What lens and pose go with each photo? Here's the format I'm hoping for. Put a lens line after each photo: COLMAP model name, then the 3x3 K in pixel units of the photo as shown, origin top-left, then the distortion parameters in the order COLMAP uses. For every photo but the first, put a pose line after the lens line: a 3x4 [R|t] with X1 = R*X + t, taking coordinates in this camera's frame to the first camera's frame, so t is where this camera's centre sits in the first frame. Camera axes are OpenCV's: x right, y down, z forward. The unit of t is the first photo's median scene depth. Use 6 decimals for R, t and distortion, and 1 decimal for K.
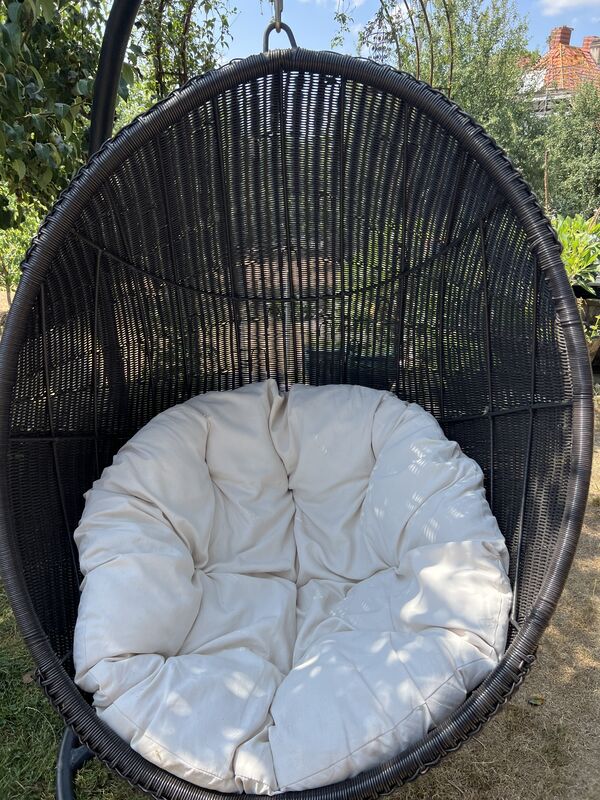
lens RADIAL K [[601.8, 0, 308.7], [0, 601.8, 399.7], [0, 0, 1]] dist [-0.000520, -0.004447]
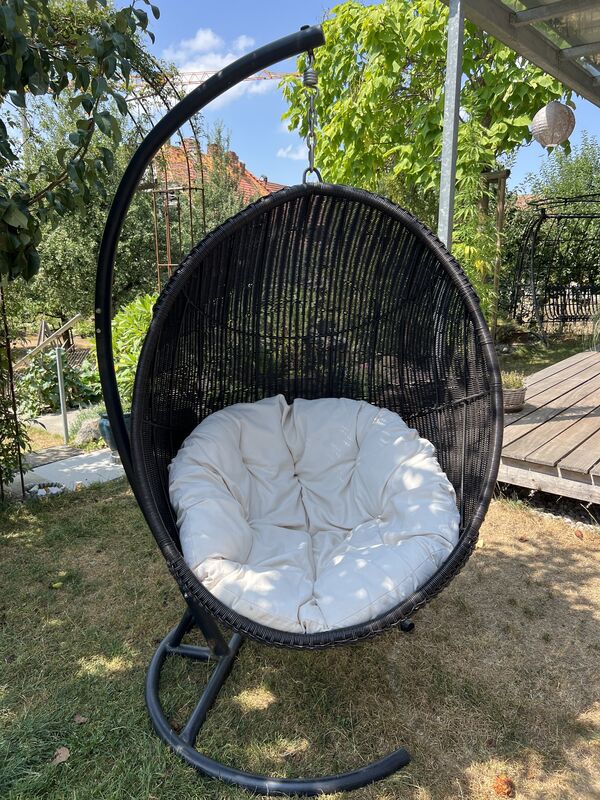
lens RADIAL K [[587.8, 0, 300.0], [0, 587.8, 400.0], [0, 0, 1]] dist [-0.001984, -0.001123]
pose [[0.993482, -0.009537, 0.113594, -0.195836], [0.021480, 0.994306, -0.104379, 0.137324], [-0.111951, 0.106139, 0.988029, -0.395275]]
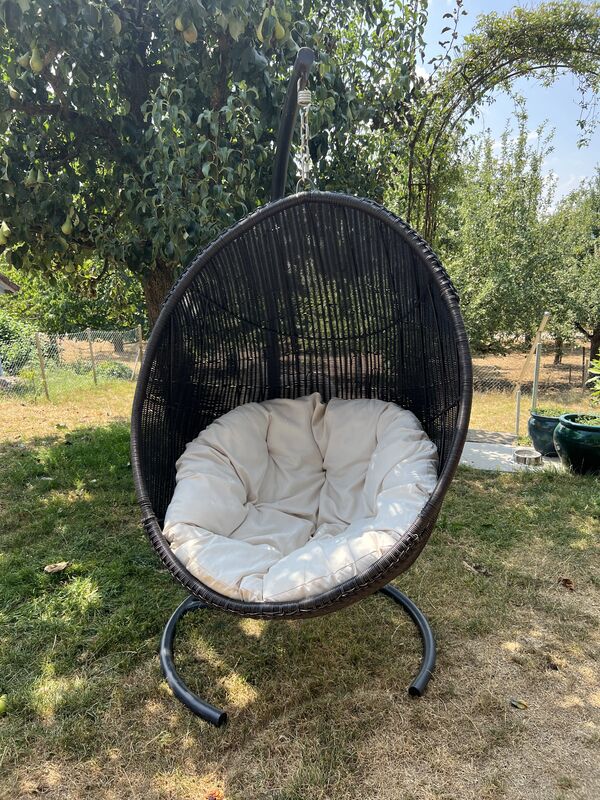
lens RADIAL K [[587.8, 0, 300.0], [0, 587.8, 400.0], [0, 0, 1]] dist [-0.001984, -0.001123]
pose [[0.965103, 0.047647, -0.257501, 0.302134], [-0.083508, 0.987968, -0.130176, 0.196478], [0.248200, 0.147136, 0.957469, -0.434401]]
